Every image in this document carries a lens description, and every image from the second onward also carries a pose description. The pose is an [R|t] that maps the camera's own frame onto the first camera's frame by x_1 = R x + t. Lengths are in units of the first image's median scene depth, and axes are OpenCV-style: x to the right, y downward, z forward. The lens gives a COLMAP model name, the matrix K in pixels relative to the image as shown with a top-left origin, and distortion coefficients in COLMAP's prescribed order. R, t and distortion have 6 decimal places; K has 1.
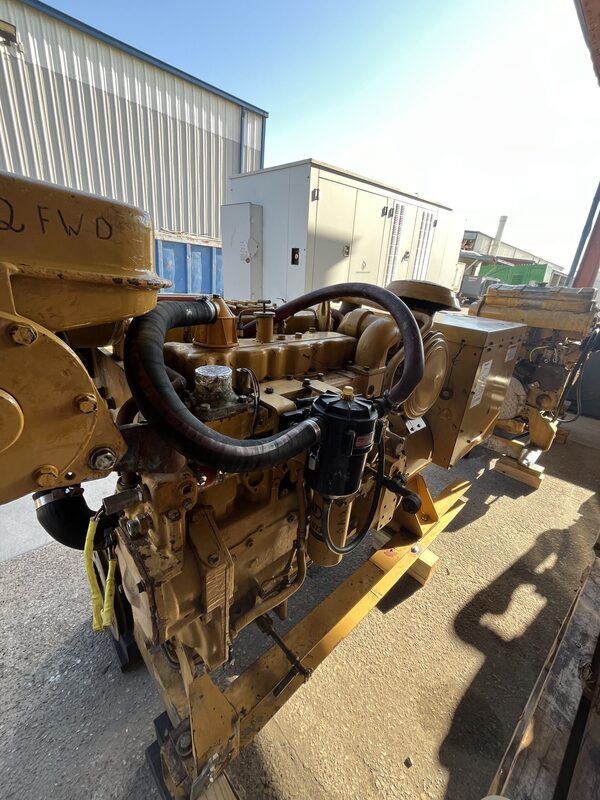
lens RADIAL K [[325.3, 0, 300.4], [0, 325.3, 398.7], [0, 0, 1]] dist [-0.004405, 0.000292]
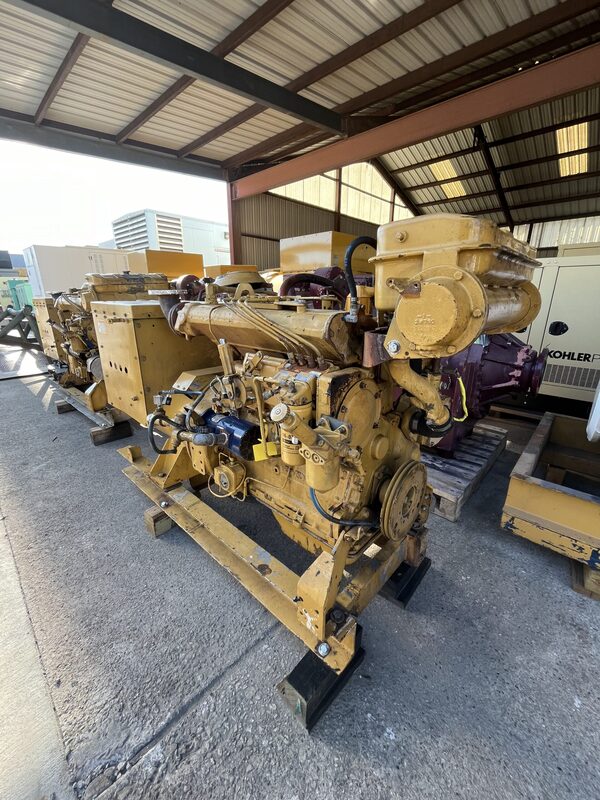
lens RADIAL K [[325.3, 0, 303.0], [0, 325.3, 400.6], [0, 0, 1]] dist [-0.004405, 0.000292]
pose [[-0.066699, -0.395845, 0.915892, -0.424897], [0.356518, 0.847883, 0.392415, -0.123196], [-0.931905, 0.352706, 0.084573, 0.293766]]
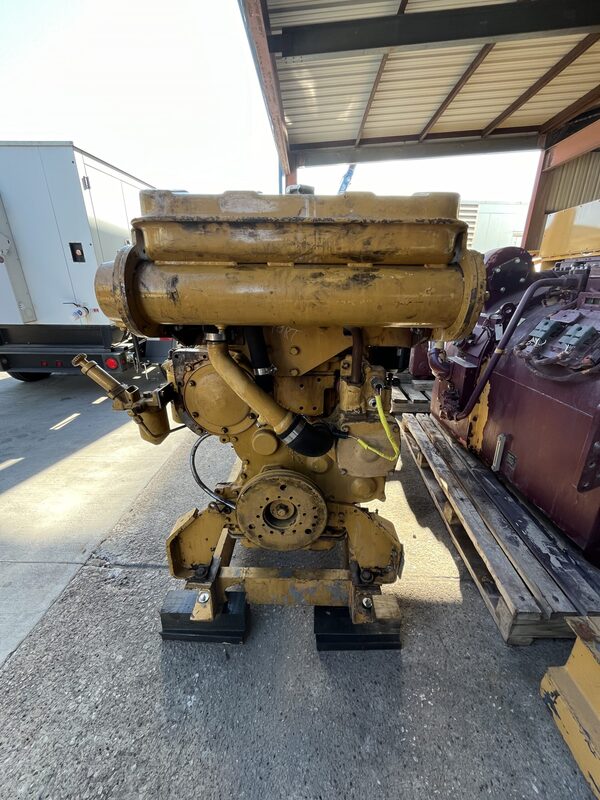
lens RADIAL K [[325.3, 0, 300.6], [0, 325.3, 399.9], [0, 0, 1]] dist [-0.004405, 0.000292]
pose [[0.700909, -0.316304, 0.639280, -0.305978], [0.308729, 0.942519, 0.127849, 0.008753], [-0.642972, 0.107754, 0.758272, -0.000846]]
